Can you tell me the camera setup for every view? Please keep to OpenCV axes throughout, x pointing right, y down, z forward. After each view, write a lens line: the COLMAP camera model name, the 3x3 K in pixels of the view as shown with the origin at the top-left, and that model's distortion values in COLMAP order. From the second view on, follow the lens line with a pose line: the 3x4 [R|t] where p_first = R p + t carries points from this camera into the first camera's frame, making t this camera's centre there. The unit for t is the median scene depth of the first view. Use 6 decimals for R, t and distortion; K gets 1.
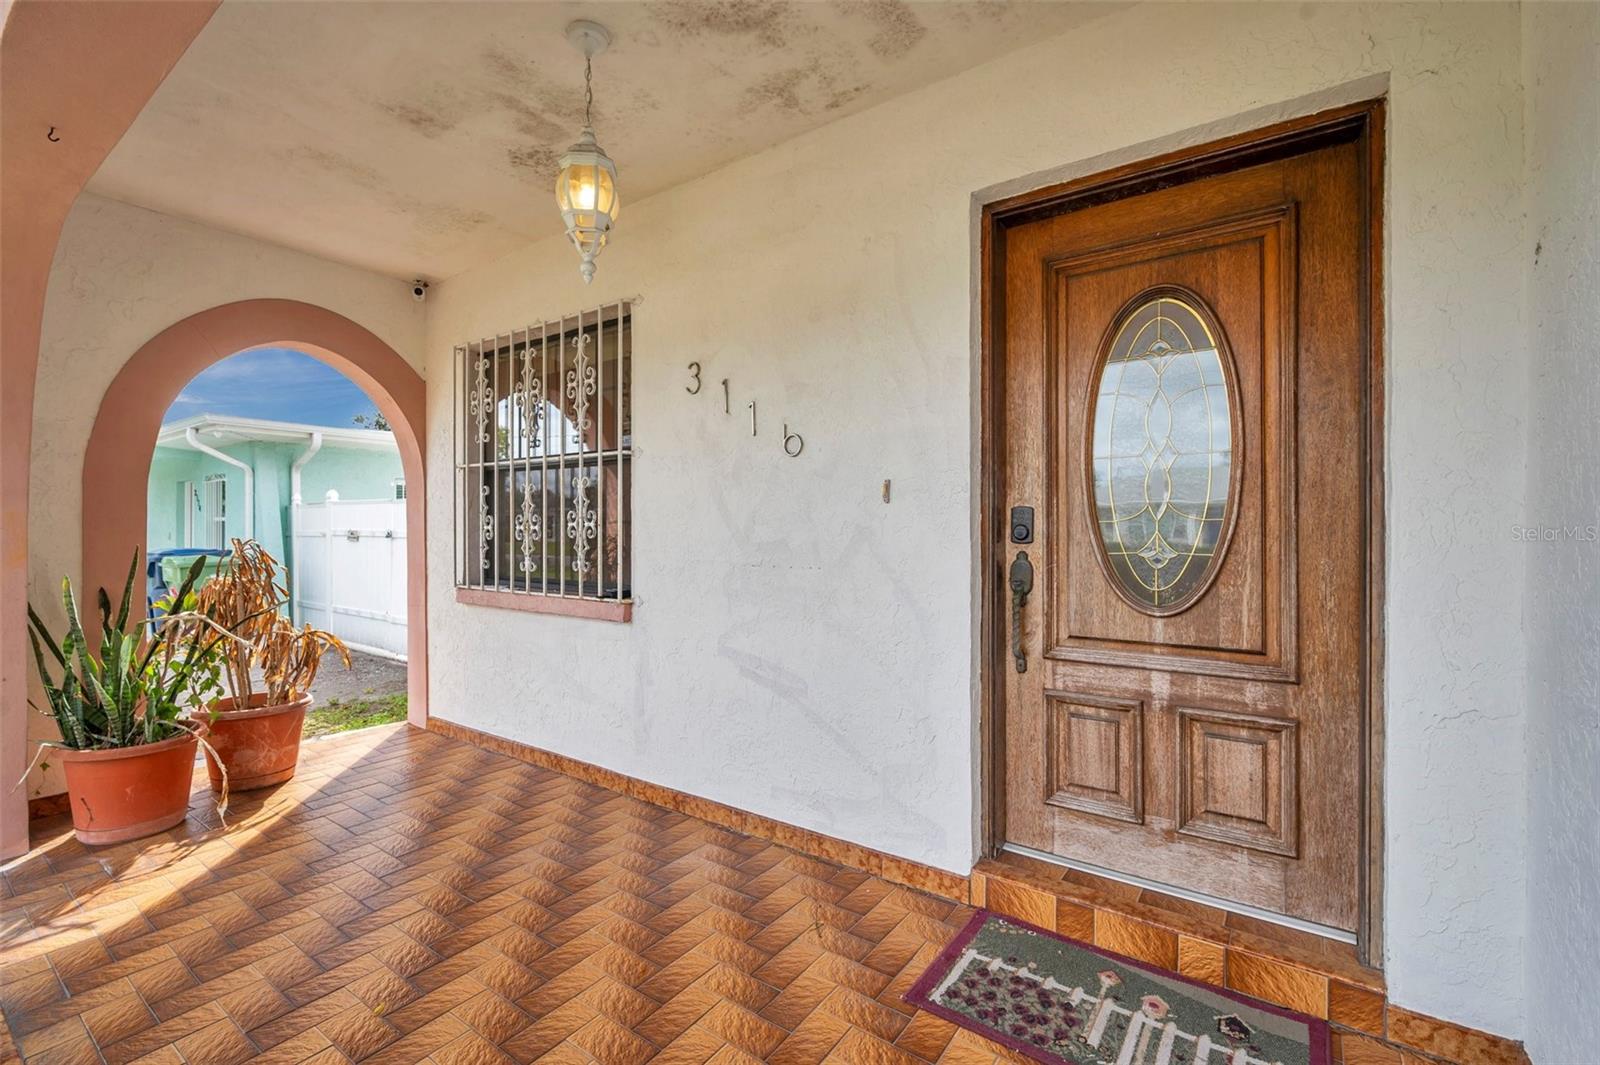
lens RADIAL K [[698.3, 0, 794.2], [0, 698.3, 524.7], [0, 0, 1]] dist [-0.003956, 0.001527]
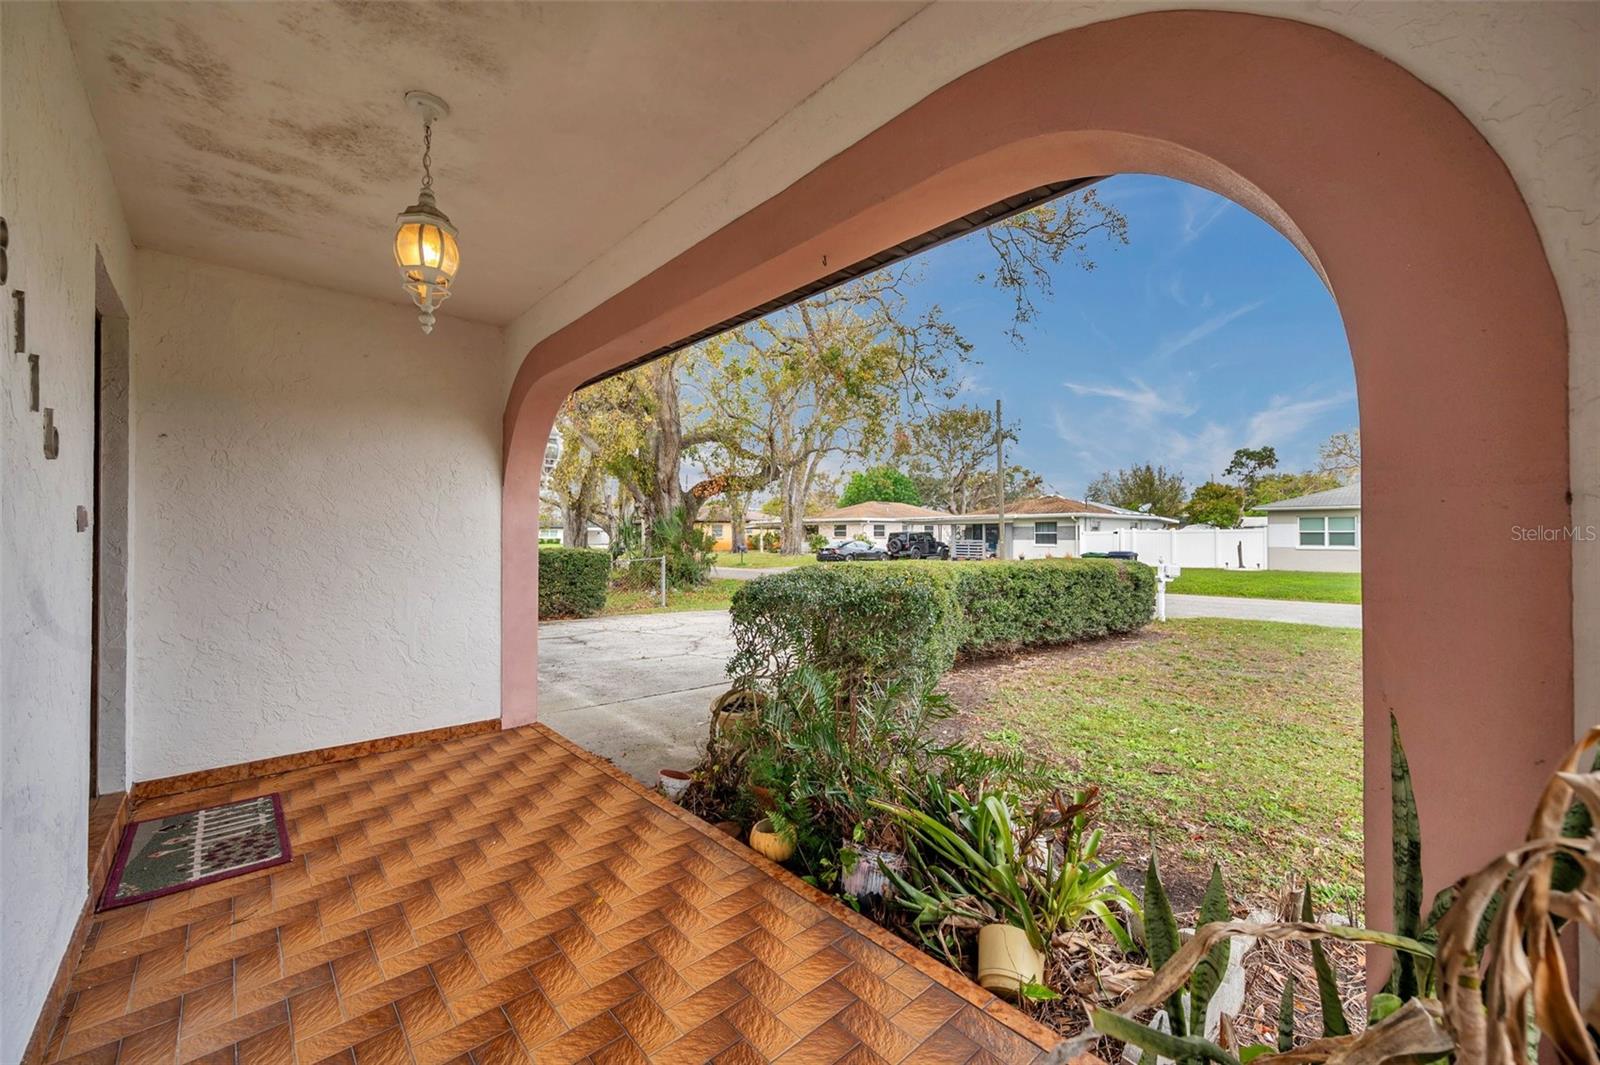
lens RADIAL K [[631.1, 0, 798.3], [0, 631.1, 527.0], [0, 0, 1]] dist [0.002435, -0.001212]
pose [[-0.976262, 0.001930, 0.216583, -1.063944], [-0.000005, 0.999960, -0.008934, -0.037359], [-0.216592, -0.008723, -0.976223, 1.824221]]
